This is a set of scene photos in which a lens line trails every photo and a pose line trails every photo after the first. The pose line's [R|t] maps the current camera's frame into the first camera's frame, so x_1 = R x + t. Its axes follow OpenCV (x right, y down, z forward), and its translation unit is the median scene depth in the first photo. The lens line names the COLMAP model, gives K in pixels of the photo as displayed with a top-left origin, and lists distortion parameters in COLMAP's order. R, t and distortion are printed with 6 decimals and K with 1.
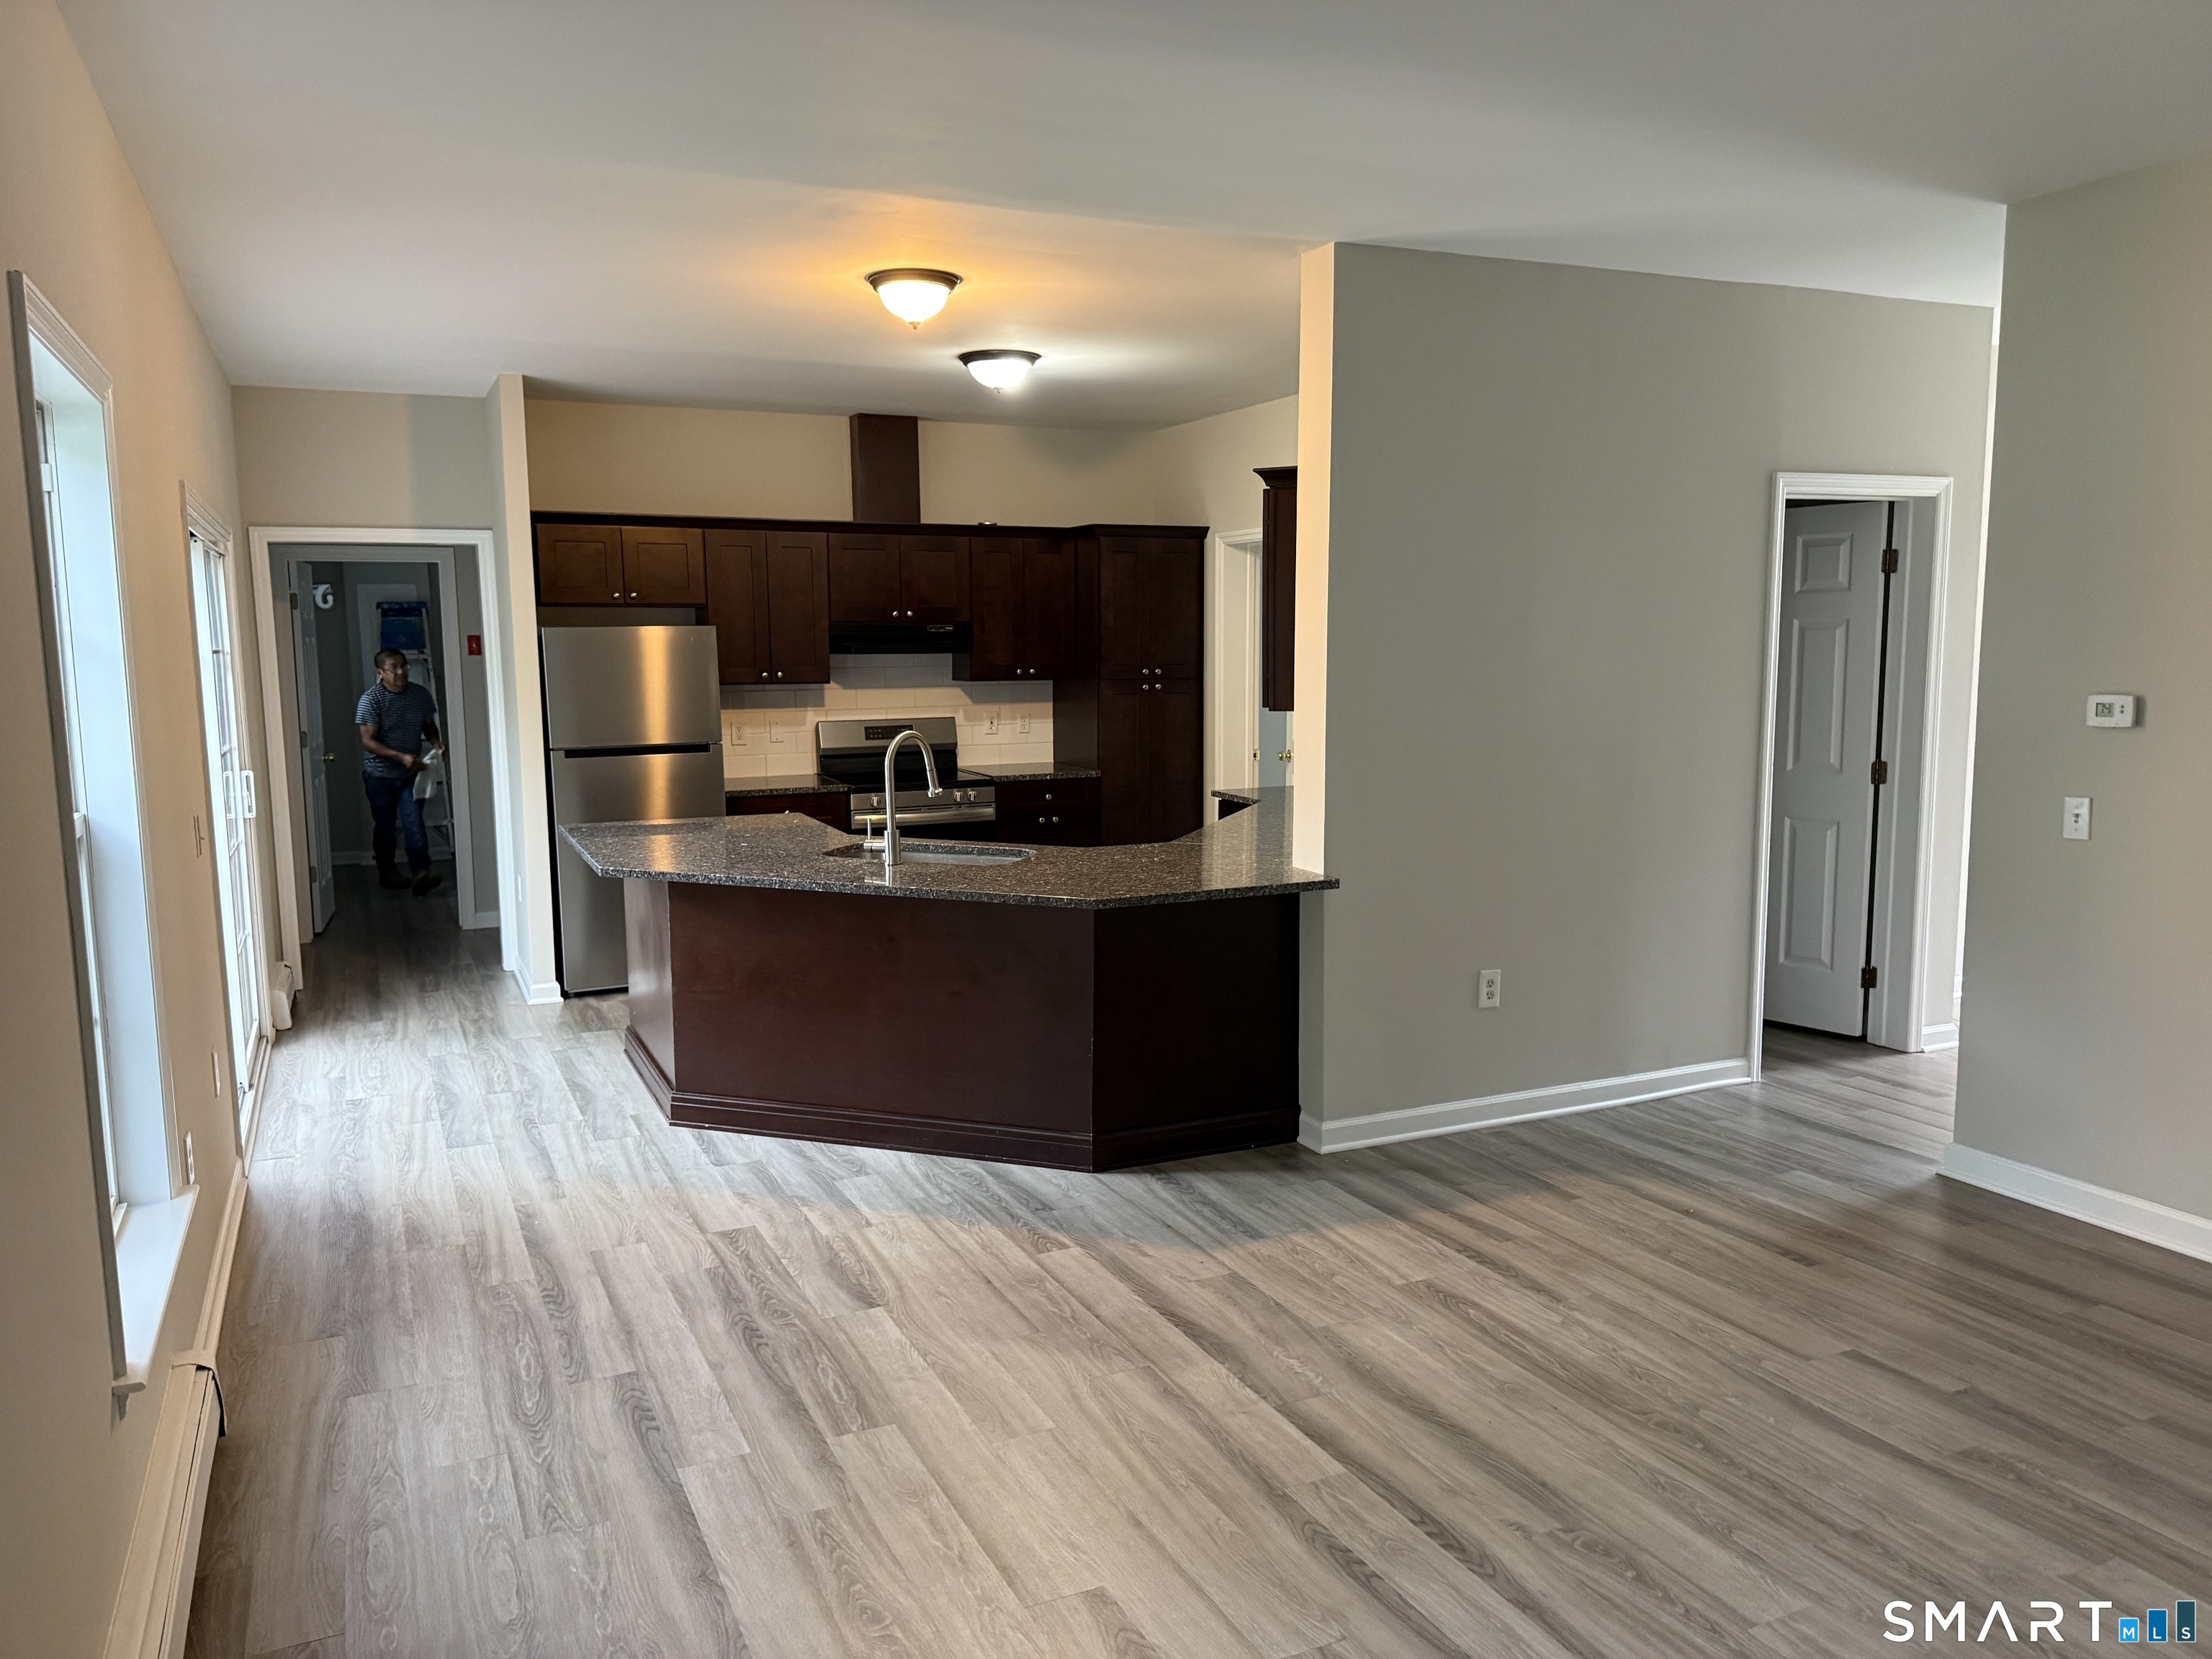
lens RADIAL K [[1493.5, 0, 1109.8], [0, 1493.5, 828.6], [0, 0, 1]] dist [0.005977, 0.000988]
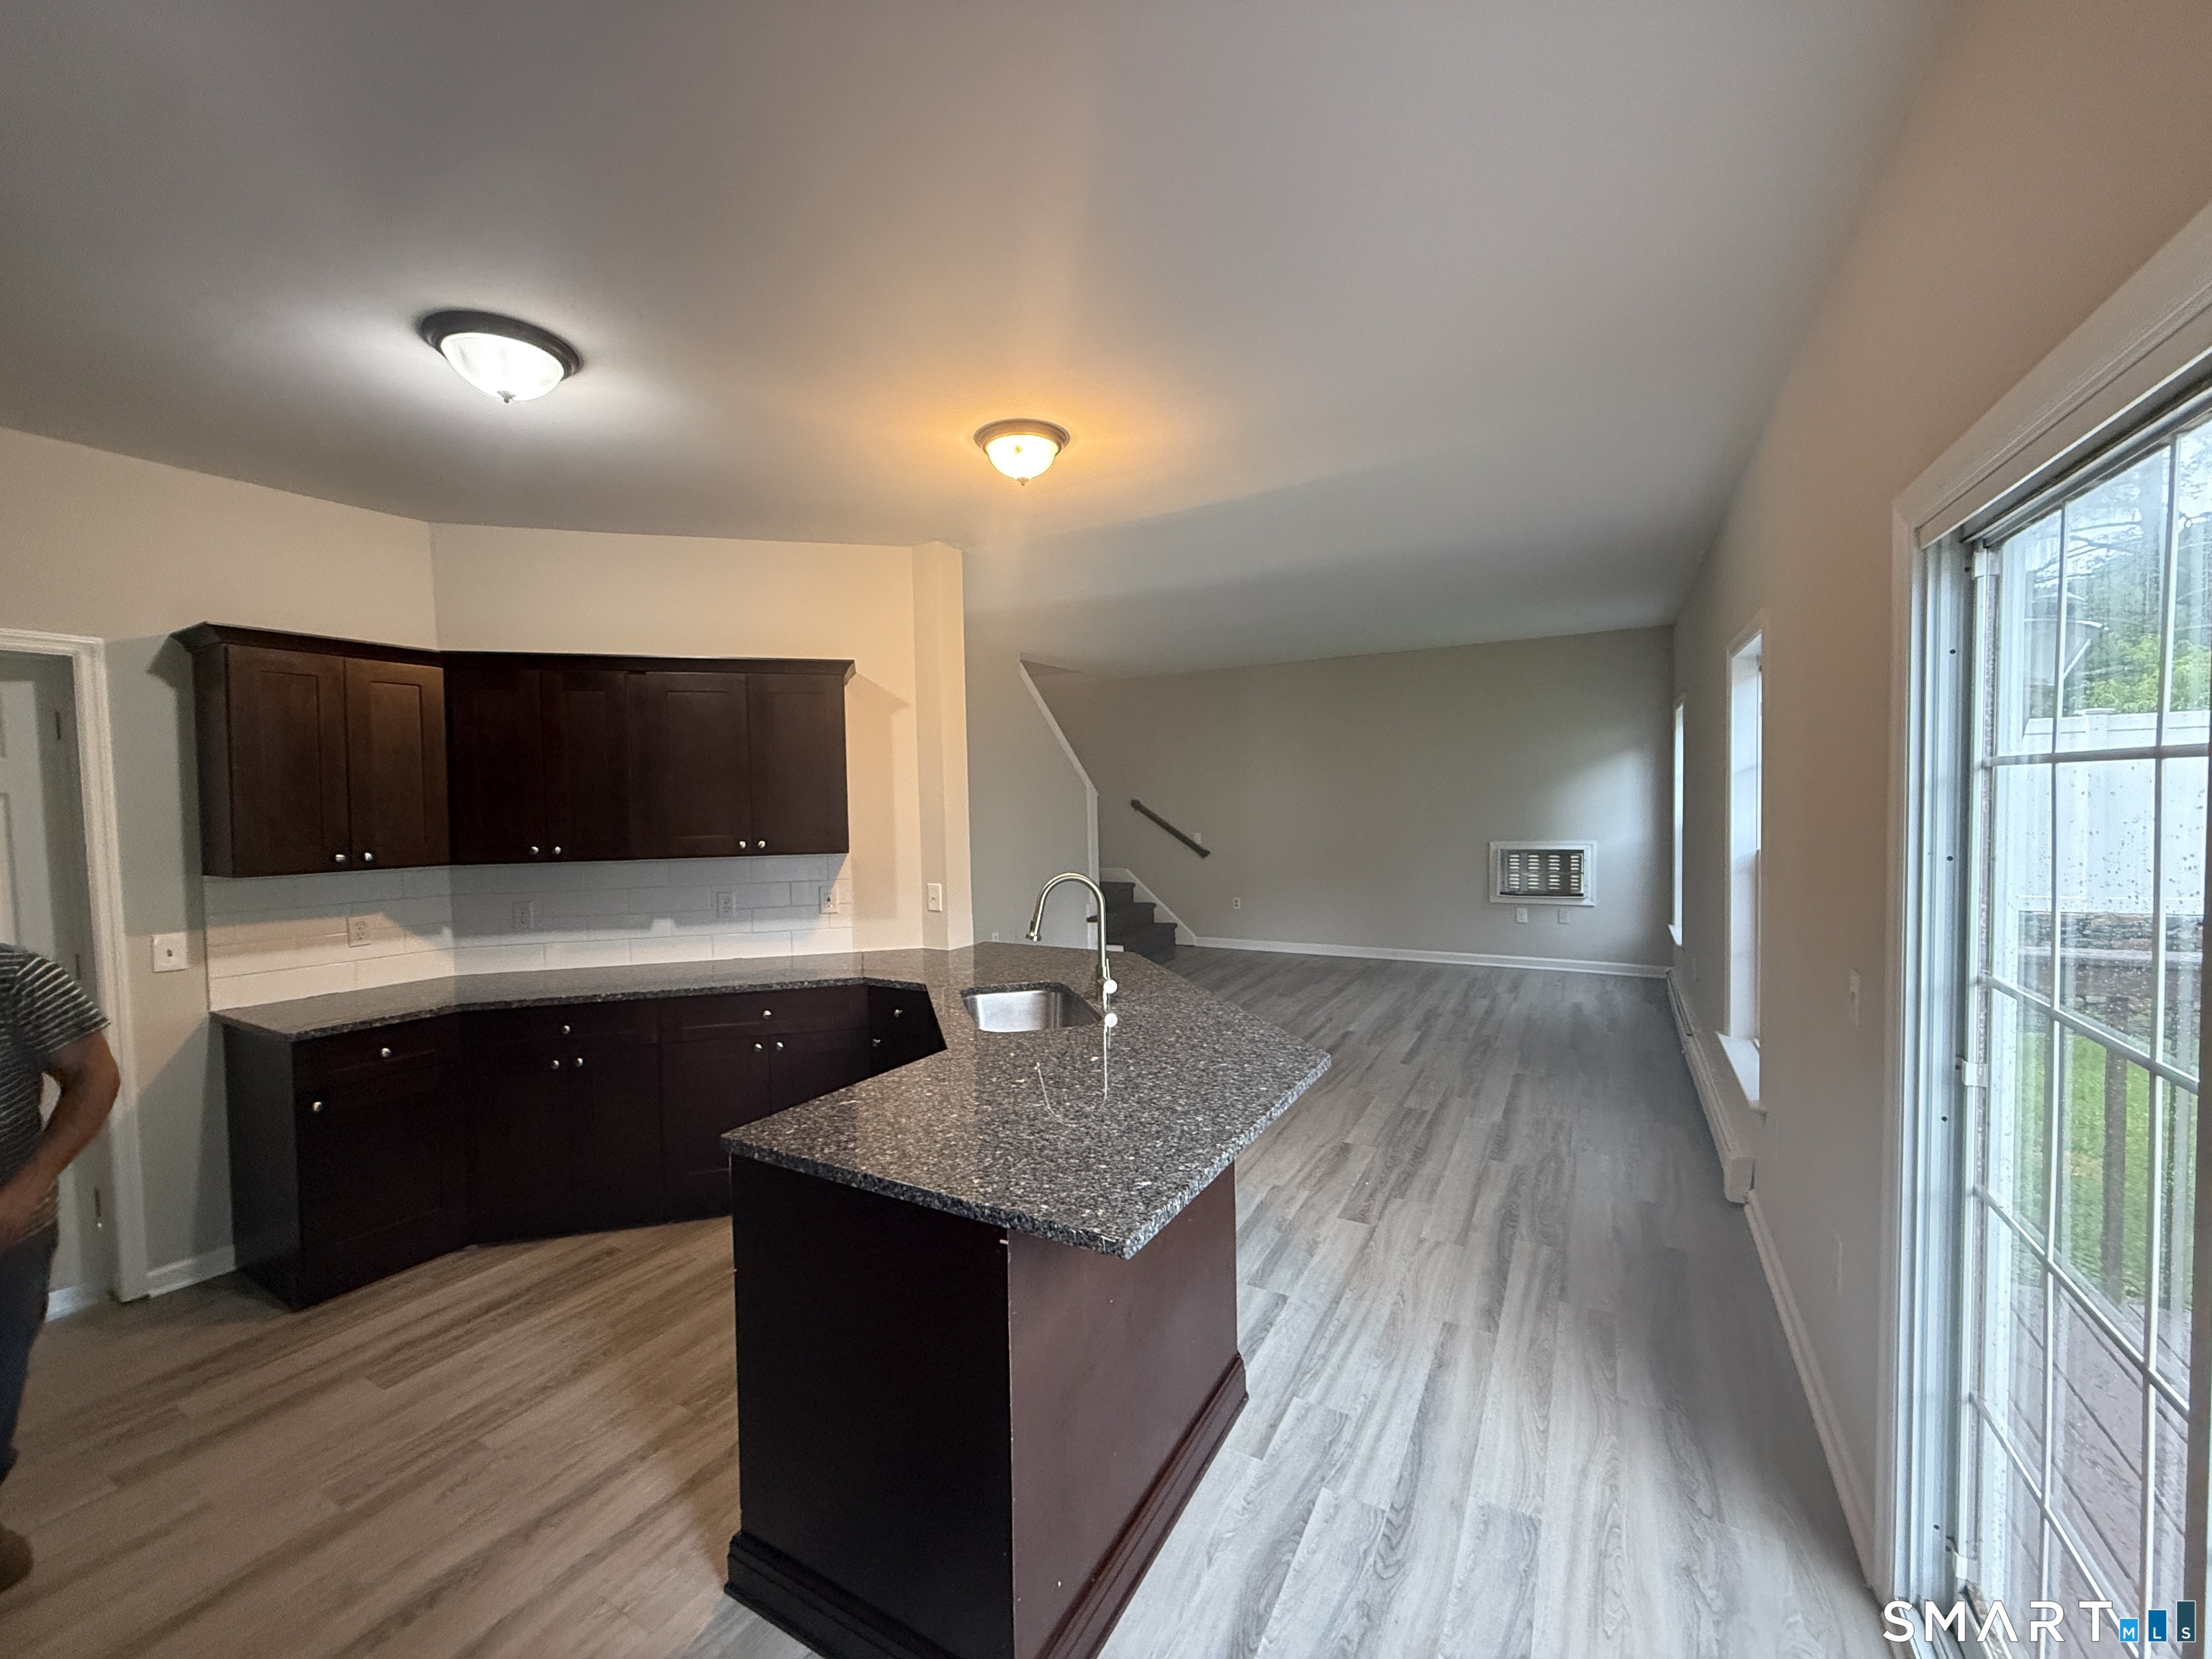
lens RADIAL K [[898.1, 0, 1112.3], [0, 898.1, 828.4], [0, 0, 1]] dist [-0.000762, -0.000137]
pose [[-0.566229, 0.003853, 0.824239, -0.803608], [0.153000, 0.983102, 0.100511, -0.181164], [-0.809924, 0.183020, -0.557250, 1.597425]]
